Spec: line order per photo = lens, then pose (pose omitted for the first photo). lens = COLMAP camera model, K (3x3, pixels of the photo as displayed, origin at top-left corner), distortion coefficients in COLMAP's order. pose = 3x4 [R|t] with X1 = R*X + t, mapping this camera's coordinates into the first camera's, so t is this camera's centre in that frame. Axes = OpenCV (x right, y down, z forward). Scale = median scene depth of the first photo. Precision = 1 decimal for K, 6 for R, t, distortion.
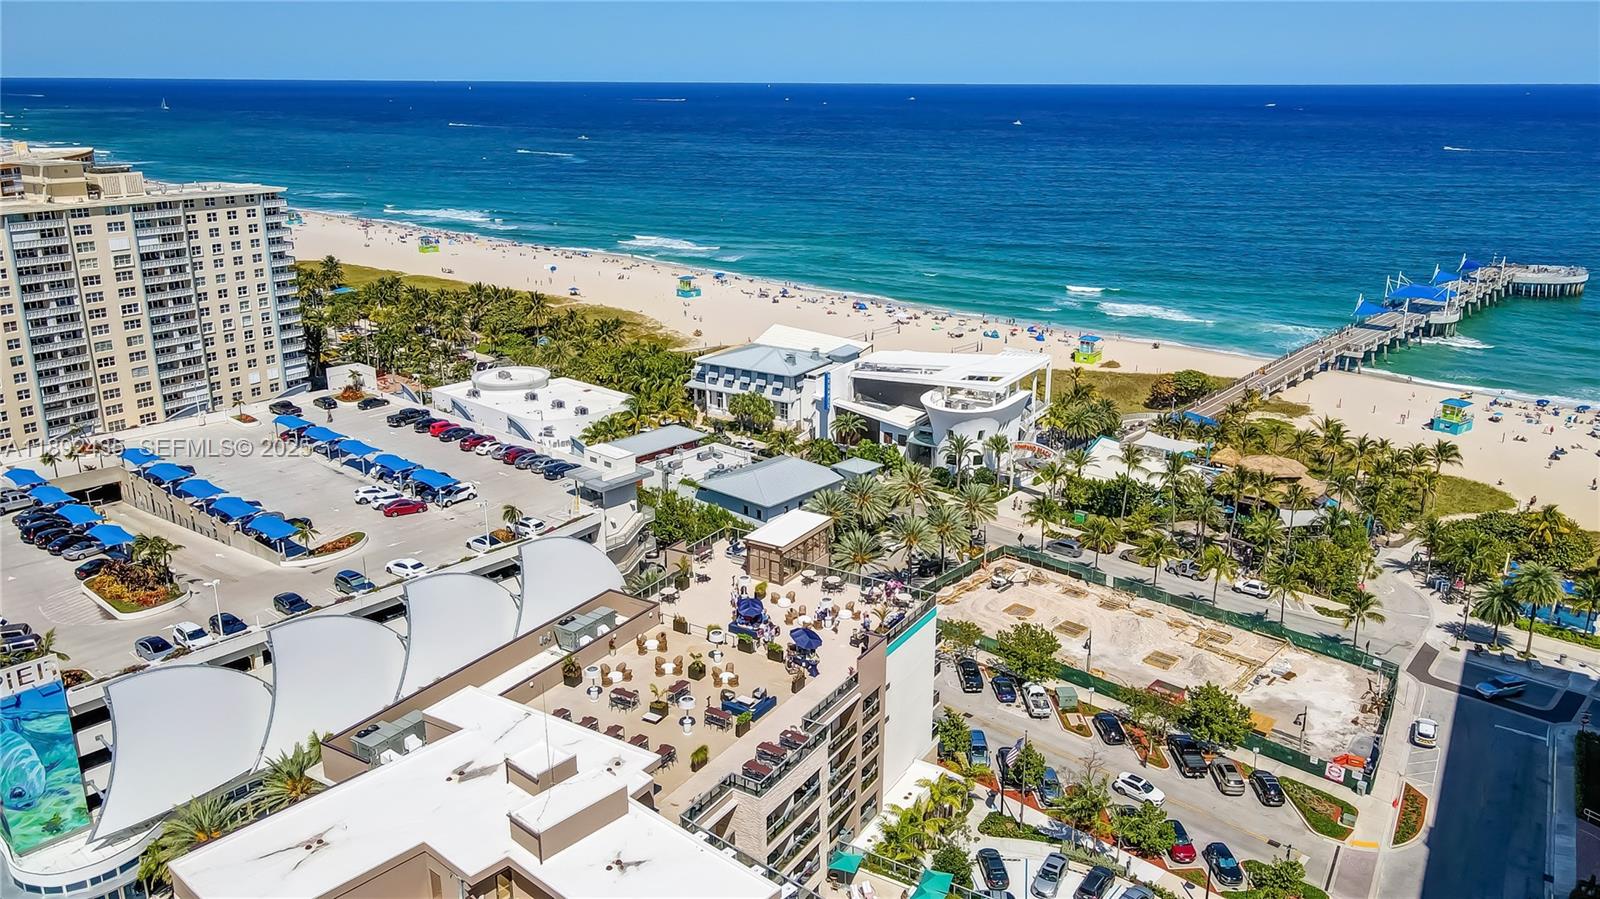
lens RADIAL K [[1192.0, 0, 817.3], [0, 1192.0, 448.9], [0, 0, 1]] dist [-0.019730, 0.093439]
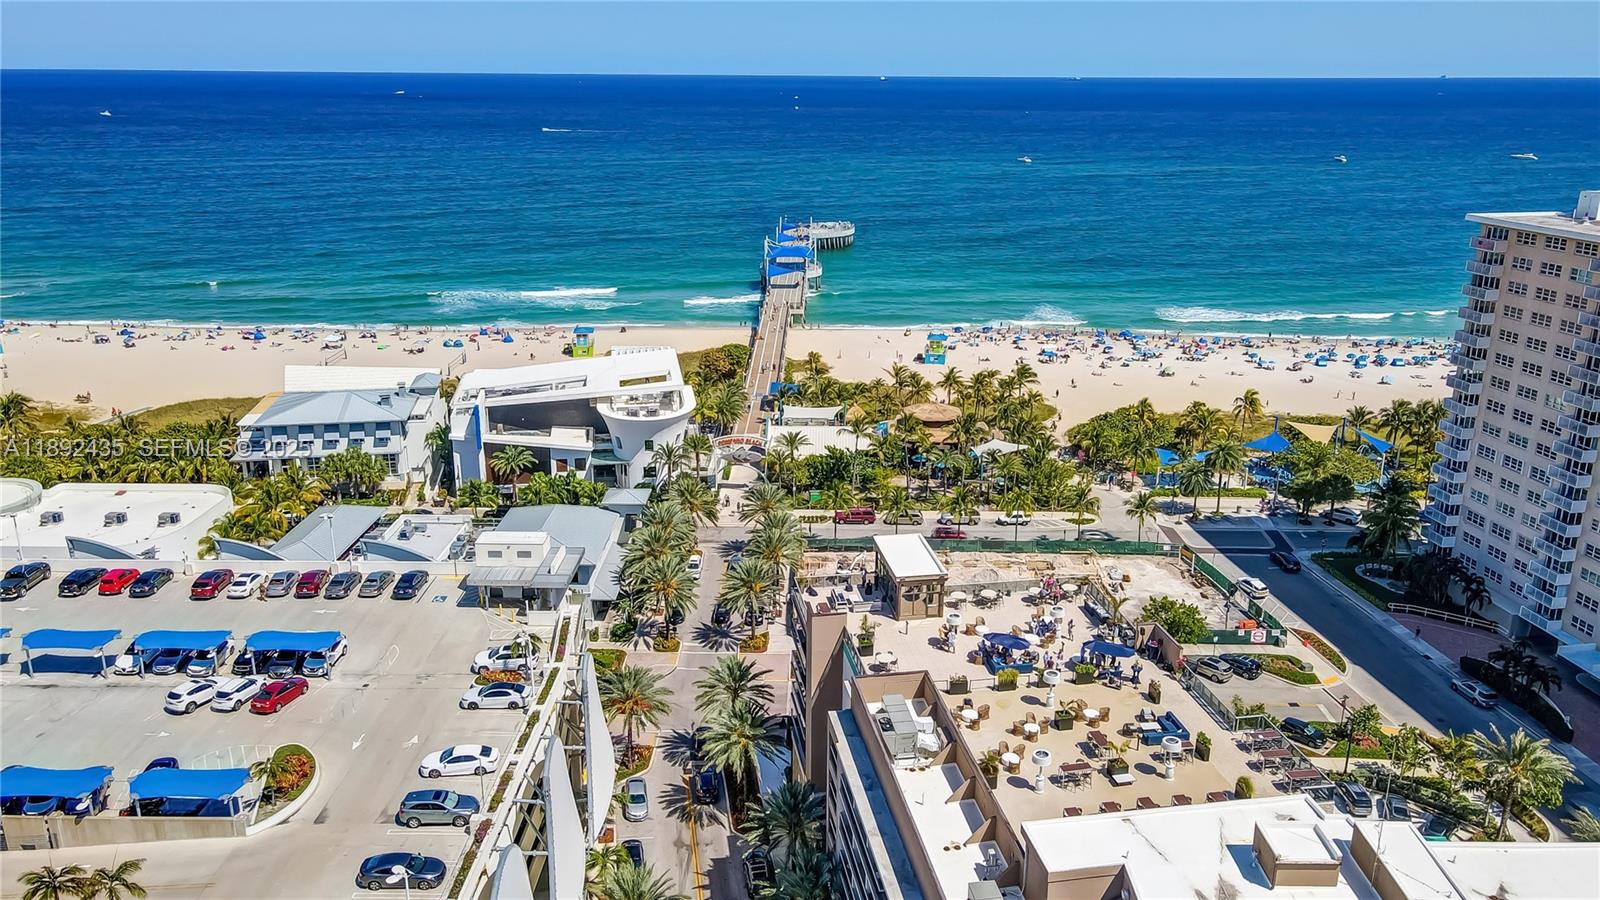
lens RADIAL K [[1192.0, 0, 817.3], [0, 1192.0, 449.4], [0, 0, 1]] dist [-0.019730, 0.093439]
pose [[0.750997, -0.201889, 0.628684, -0.348034], [0.196634, 0.977293, 0.078947, -0.052893], [-0.630348, 0.064332, 0.773643, 0.197532]]
